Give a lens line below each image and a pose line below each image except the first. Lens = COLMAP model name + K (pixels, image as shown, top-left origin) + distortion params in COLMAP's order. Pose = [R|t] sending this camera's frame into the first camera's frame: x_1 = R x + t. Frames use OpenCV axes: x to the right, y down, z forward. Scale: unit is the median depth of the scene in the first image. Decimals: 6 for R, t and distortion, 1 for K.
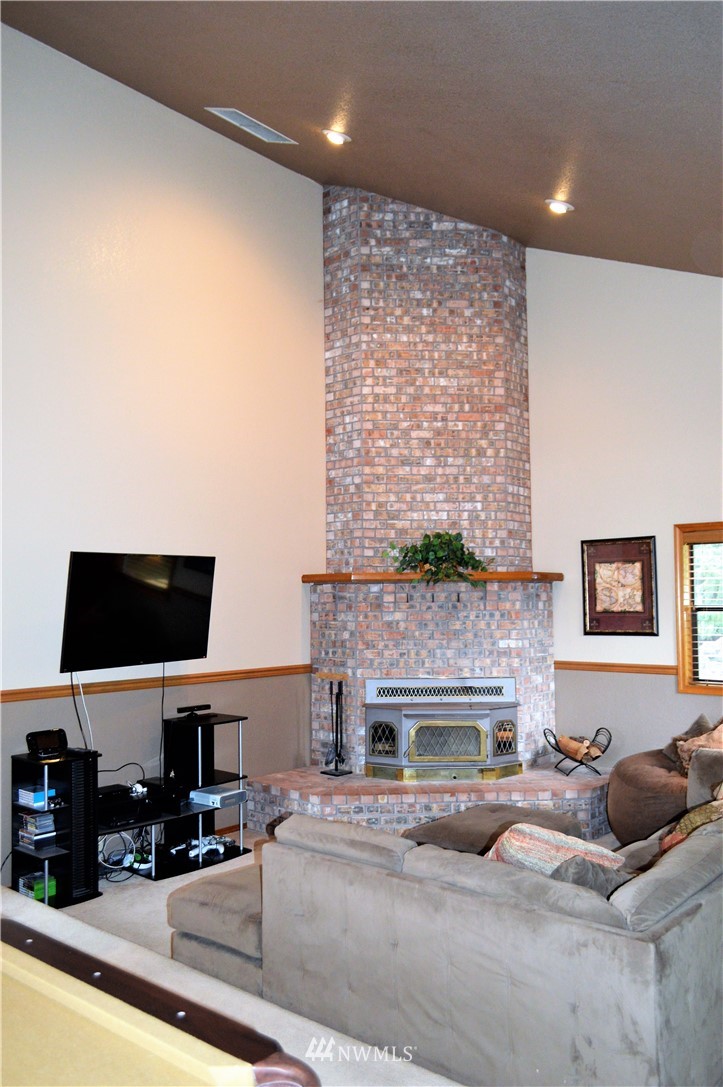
lens RADIAL K [[856.3, 0, 364.4], [0, 856.3, 544.1], [0, 0, 1]] dist [-0.016114, 0.012351]
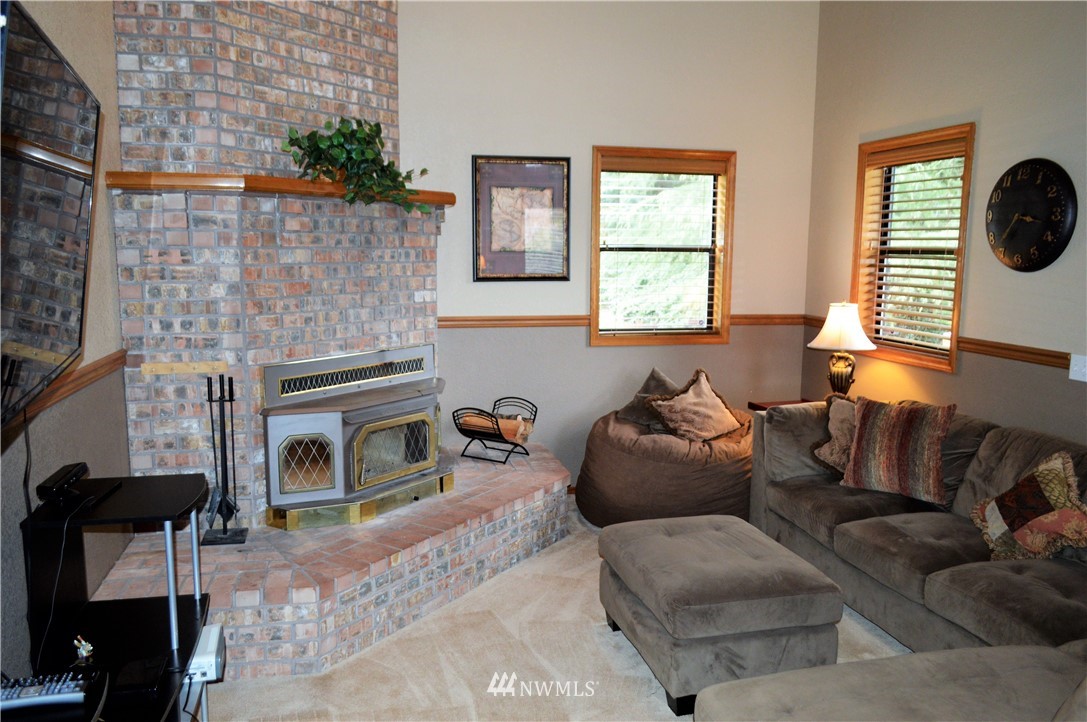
lens RADIAL K [[856.3, 0, 543.2], [0, 856.3, 364.5], [0, 0, 1]] dist [-0.016114, 0.012351]
pose [[0.590886, -0.097870, 0.800796, -0.335645], [-0.065487, 0.983520, 0.168523, 0.047287], [-0.804092, -0.152020, 0.574739, 0.513066]]
